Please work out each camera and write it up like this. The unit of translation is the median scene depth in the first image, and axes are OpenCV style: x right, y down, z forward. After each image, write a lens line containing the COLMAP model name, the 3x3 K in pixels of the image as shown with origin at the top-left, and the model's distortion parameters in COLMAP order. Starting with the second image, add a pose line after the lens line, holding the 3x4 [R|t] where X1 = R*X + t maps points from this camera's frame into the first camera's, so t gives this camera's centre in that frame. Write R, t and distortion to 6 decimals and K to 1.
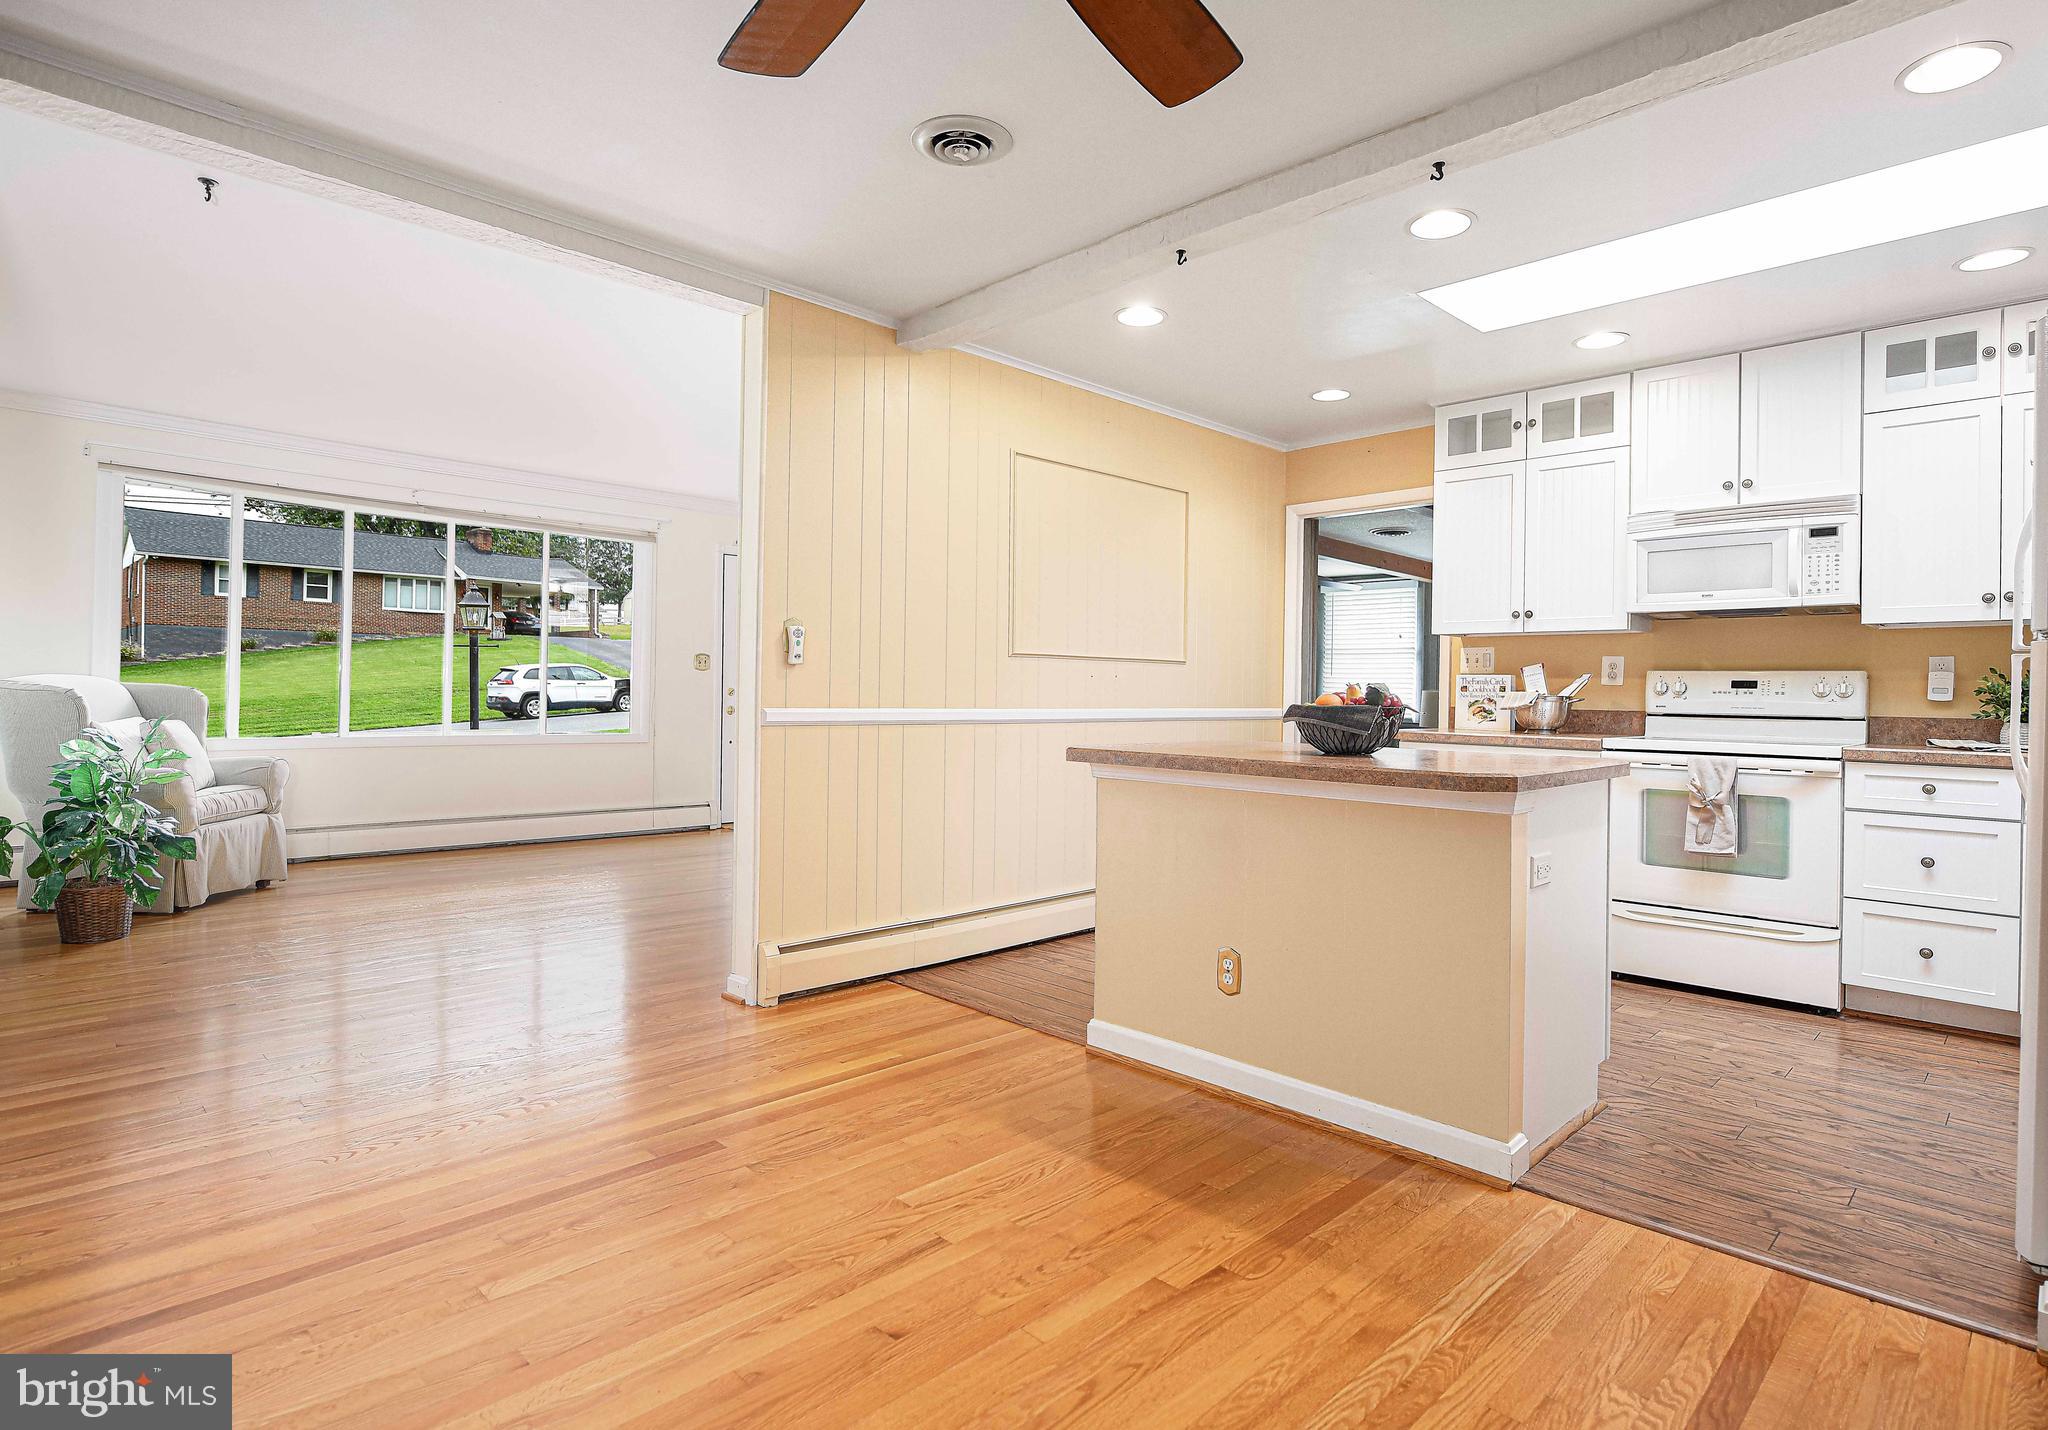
lens RADIAL K [[1057.8, 0, 1030.5], [0, 1057.8, 687.8], [0, 0, 1]] dist [-0.001721, 0.000165]
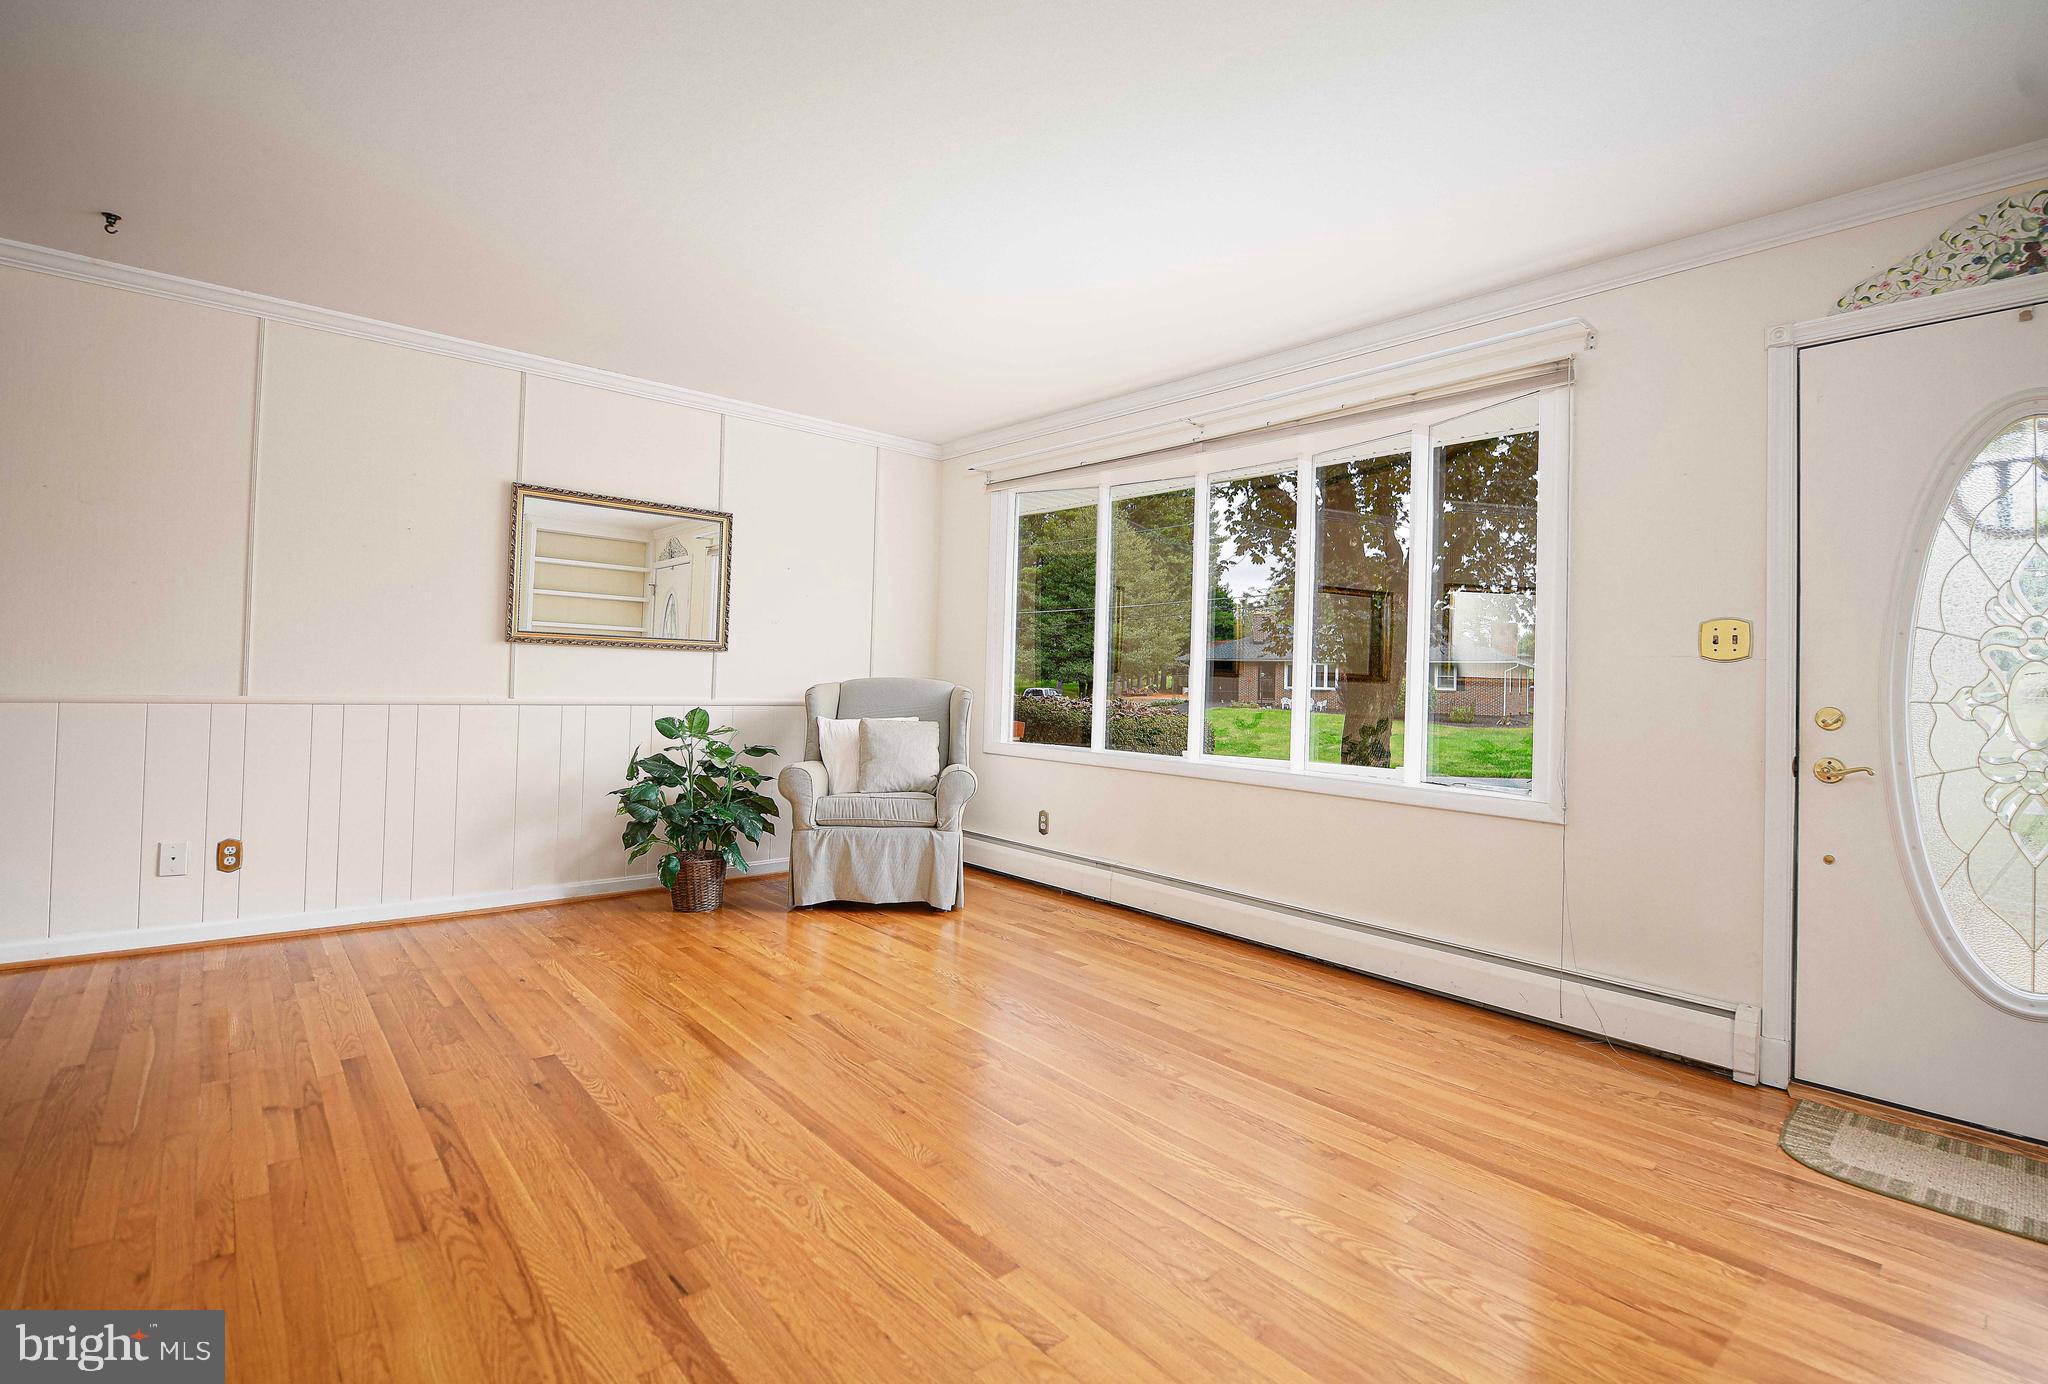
lens RADIAL K [[935.9, 0, 1021.8], [0, 935.9, 666.4], [0, 0, 1]] dist [-0.014051, -0.000863]
pose [[-0.075665, -0.034258, -0.996545, 0.036773], [-0.027264, 0.999107, -0.032276, 0.002441], [0.996760, 0.024727, -0.076532, 0.549637]]
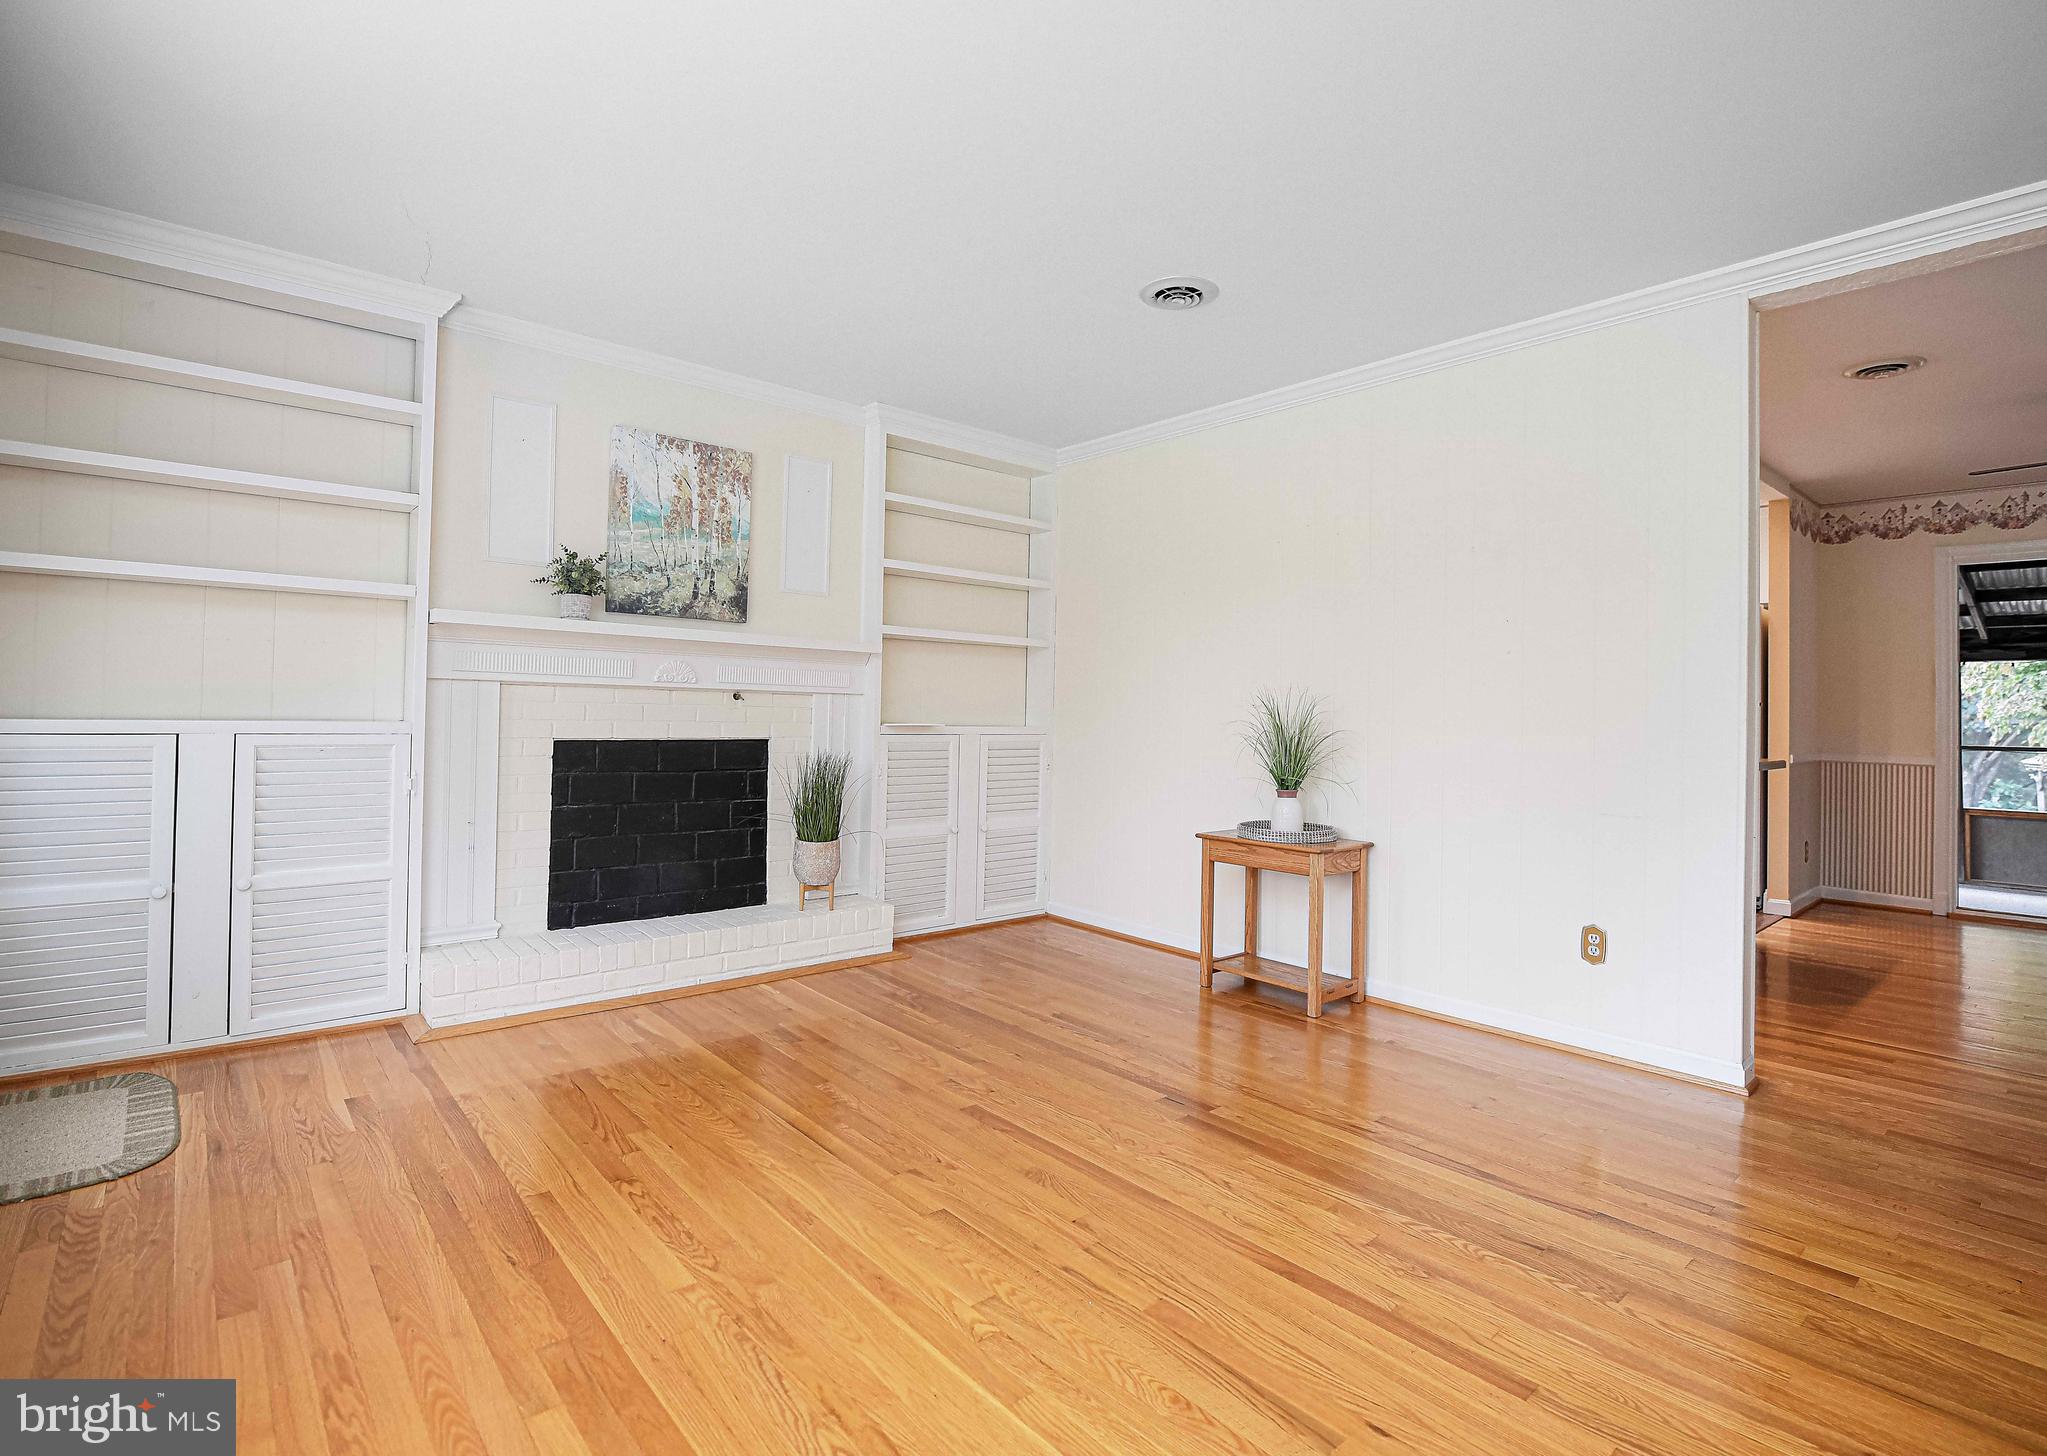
lens RADIAL K [[974.3, 0, 1042.1], [0, 974.3, 698.5], [0, 0, 1]] dist [-0.014074, -0.002552]
pose [[0.067311, -0.001826, 0.997730, -0.363687], [-0.022285, 0.999746, 0.003333, -0.005248], [-0.997483, -0.022458, 0.067254, 0.505125]]
